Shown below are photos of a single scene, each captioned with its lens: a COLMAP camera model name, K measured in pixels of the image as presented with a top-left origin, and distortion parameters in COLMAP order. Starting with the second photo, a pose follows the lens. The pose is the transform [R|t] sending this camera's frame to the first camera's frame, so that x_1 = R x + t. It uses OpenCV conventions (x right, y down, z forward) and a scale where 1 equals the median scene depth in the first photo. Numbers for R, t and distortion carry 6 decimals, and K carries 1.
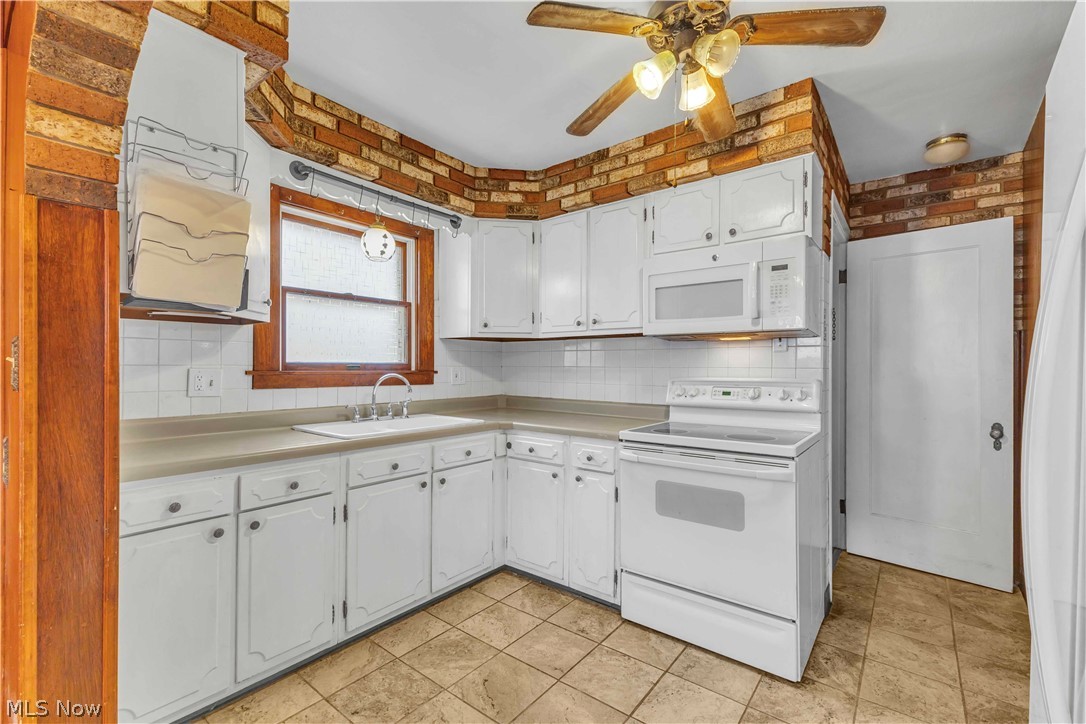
lens RADIAL K [[481.6, 0, 539.9], [0, 481.6, 370.8], [0, 0, 1]] dist [0.004545, -0.000094]
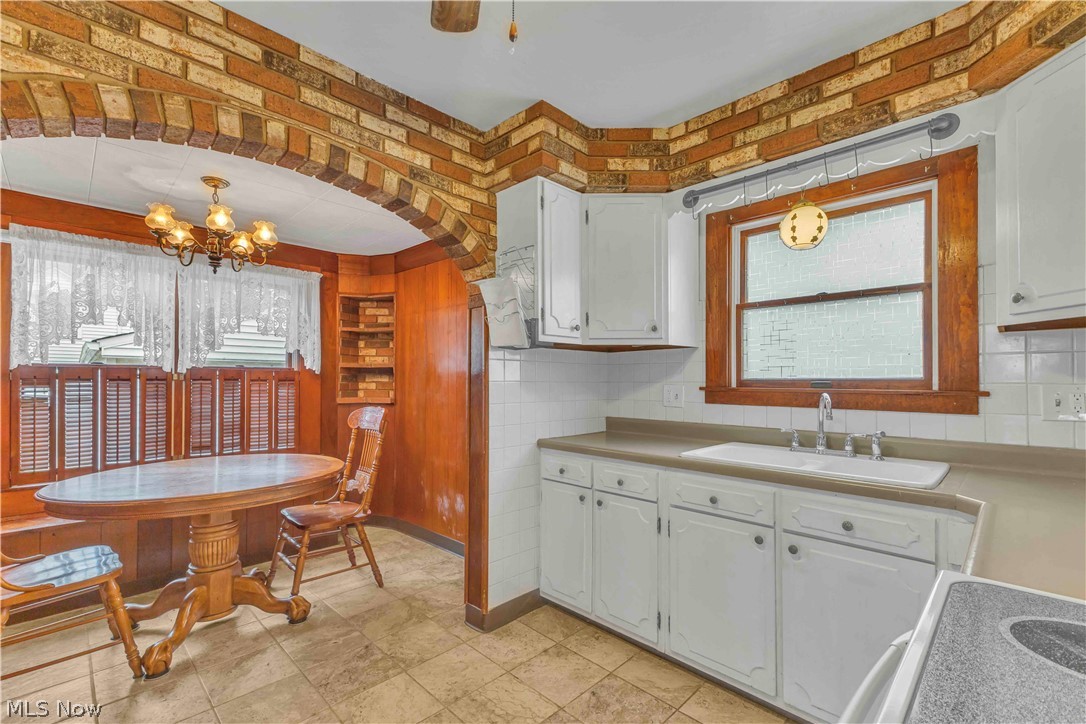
lens RADIAL K [[470.3, 0, 539.0], [0, 470.3, 380.4], [0, 0, 1]] dist [0.008040, -0.000568]
pose [[-0.123312, -0.004193, -0.992359, 0.480553], [-0.010690, 0.999939, -0.002897, -0.006832], [0.992310, 0.010251, -0.123349, 0.671470]]
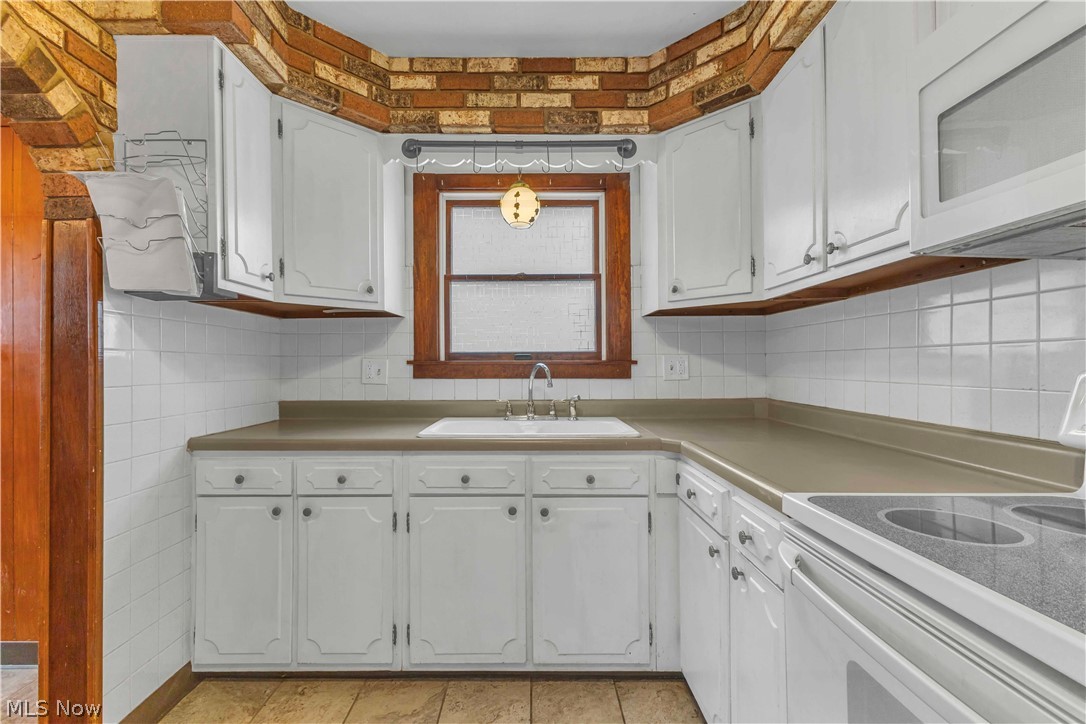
lens RADIAL K [[470.9, 0, 528.6], [0, 470.9, 365.4], [0, 0, 1]] dist [0.013696, -0.005343]
pose [[0.612841, -0.005431, -0.790188, 0.314624], [-0.000638, 0.999973, -0.007368, 0.015720], [0.790206, 0.005020, 0.612821, 0.515632]]
